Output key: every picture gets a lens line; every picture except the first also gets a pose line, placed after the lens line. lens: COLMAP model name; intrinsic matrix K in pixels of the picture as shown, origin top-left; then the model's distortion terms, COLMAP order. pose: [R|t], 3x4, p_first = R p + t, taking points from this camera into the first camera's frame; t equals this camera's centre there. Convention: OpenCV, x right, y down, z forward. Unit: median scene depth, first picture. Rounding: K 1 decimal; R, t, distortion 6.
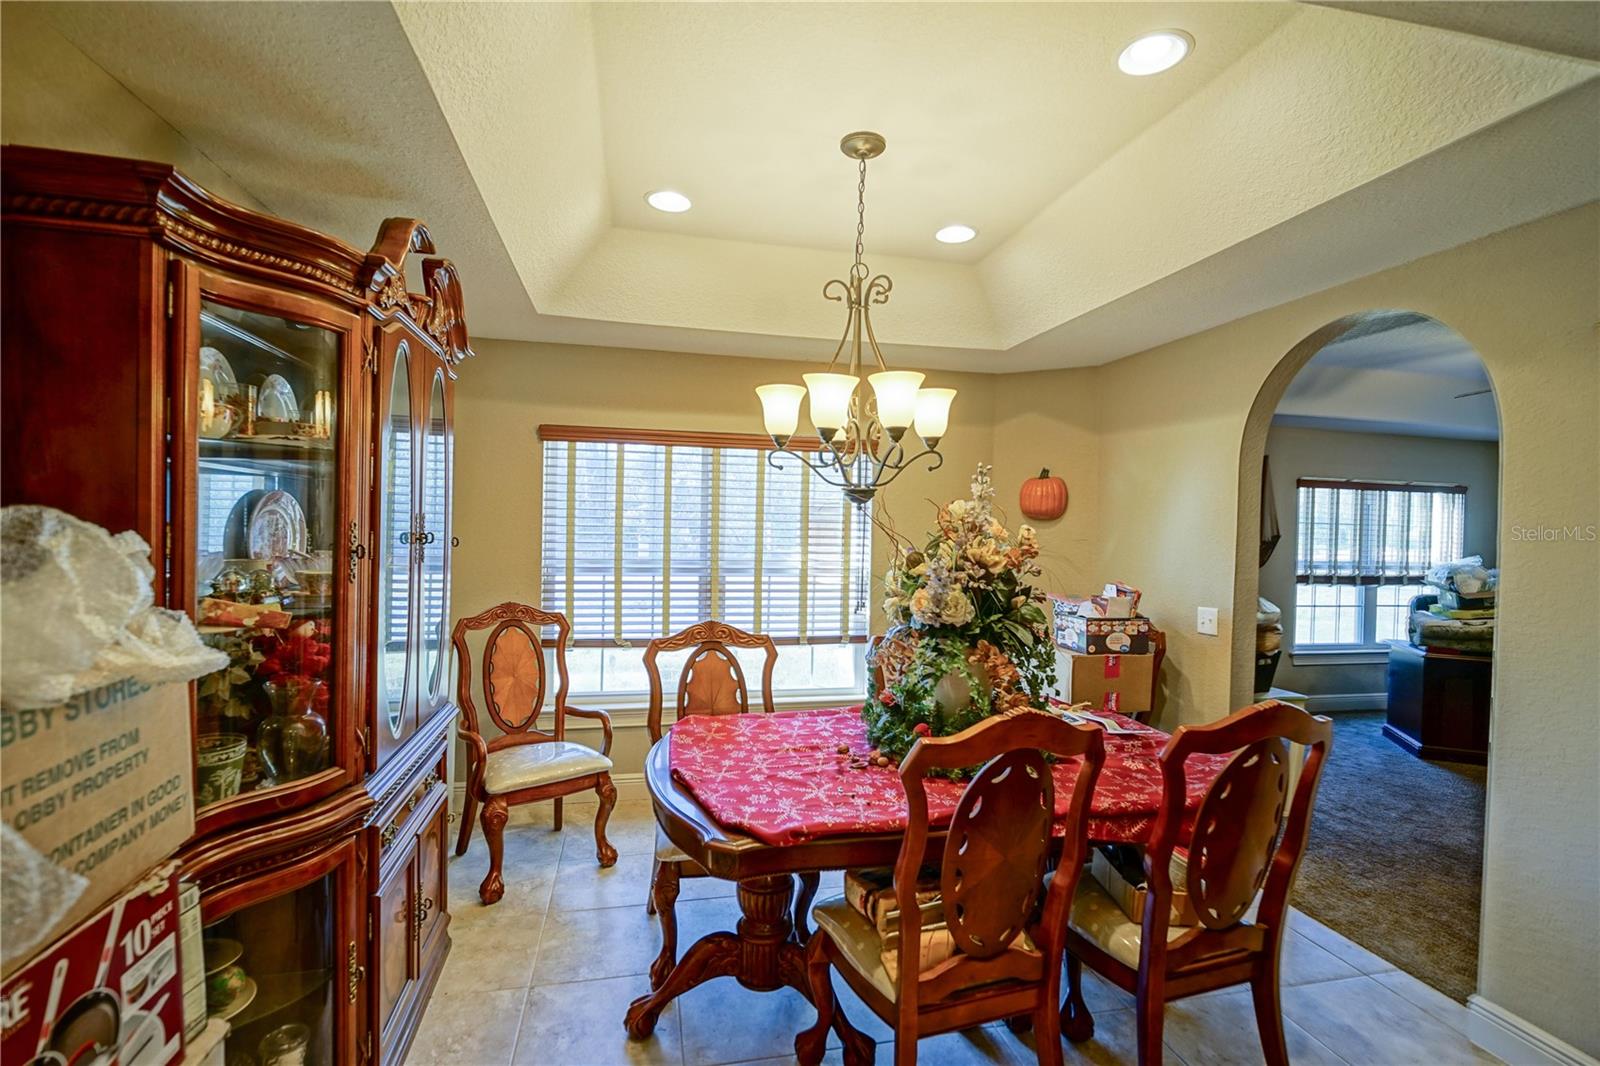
lens RADIAL K [[759.8, 0, 791.2], [0, 759.8, 536.2], [0, 0, 1]] dist [0.000337, -0.003981]
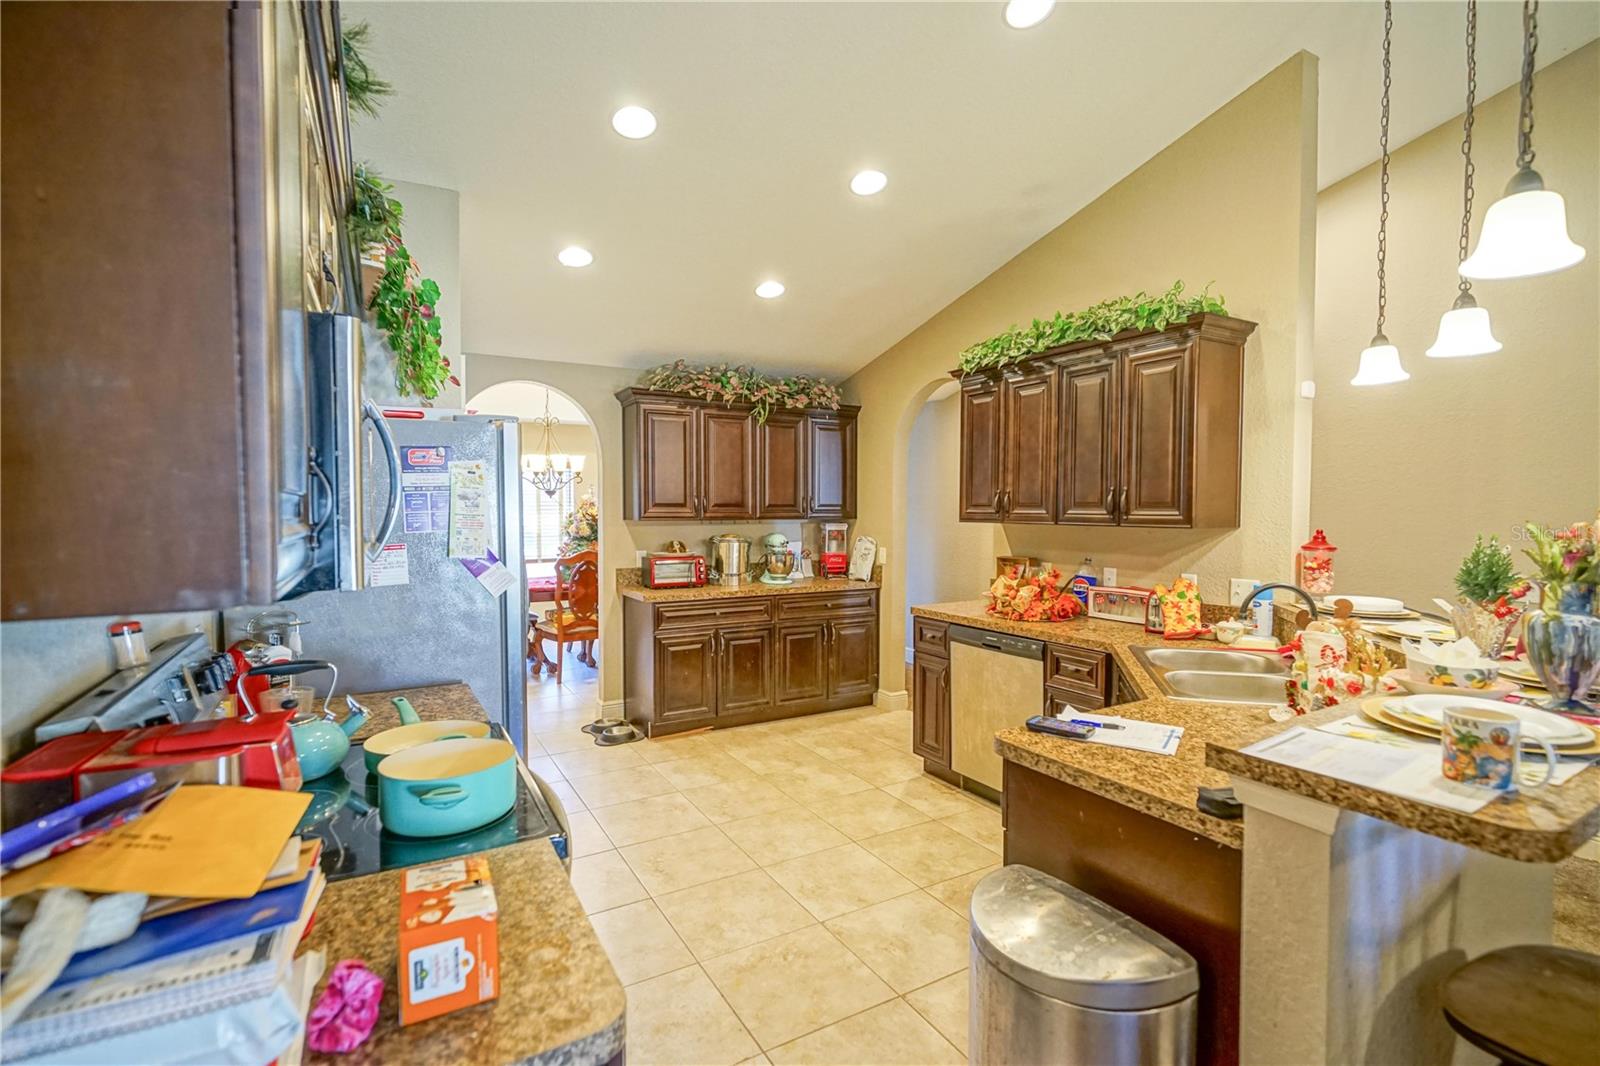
lens RADIAL K [[759.8, 0, 802.1], [0, 759.8, 536.2], [0, 0, 1]] dist [0.000337, -0.003981]
pose [[0.950712, -0.033924, 0.308214, 0.069946], [0.025697, 0.999198, 0.030712, 0.030835], [-0.309008, -0.021278, 0.950821, -1.359815]]
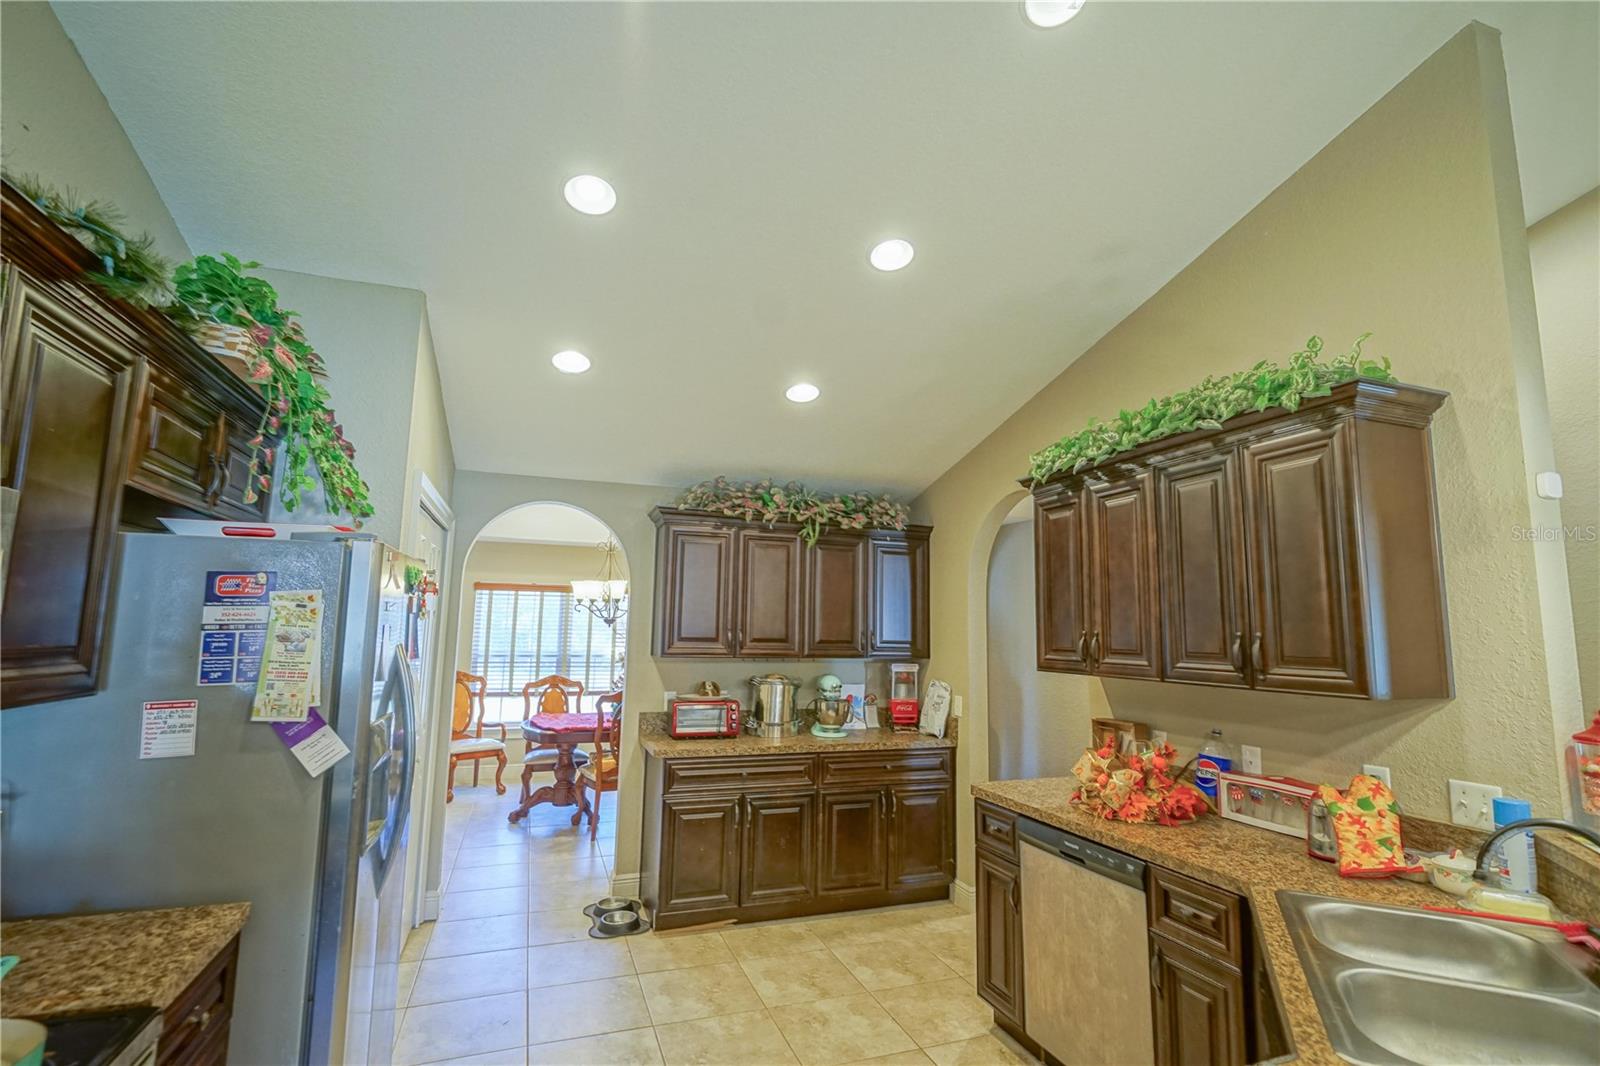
lens RADIAL K [[759.8, 0, 797.7], [0, 759.8, 530.1], [0, 0, 1]] dist [0.000337, -0.003981]
pose [[0.990984, 0.012072, 0.133437, 0.262824], [0.007456, 0.989420, -0.144885, 0.014041], [-0.133775, 0.144574, 0.980409, -1.185223]]
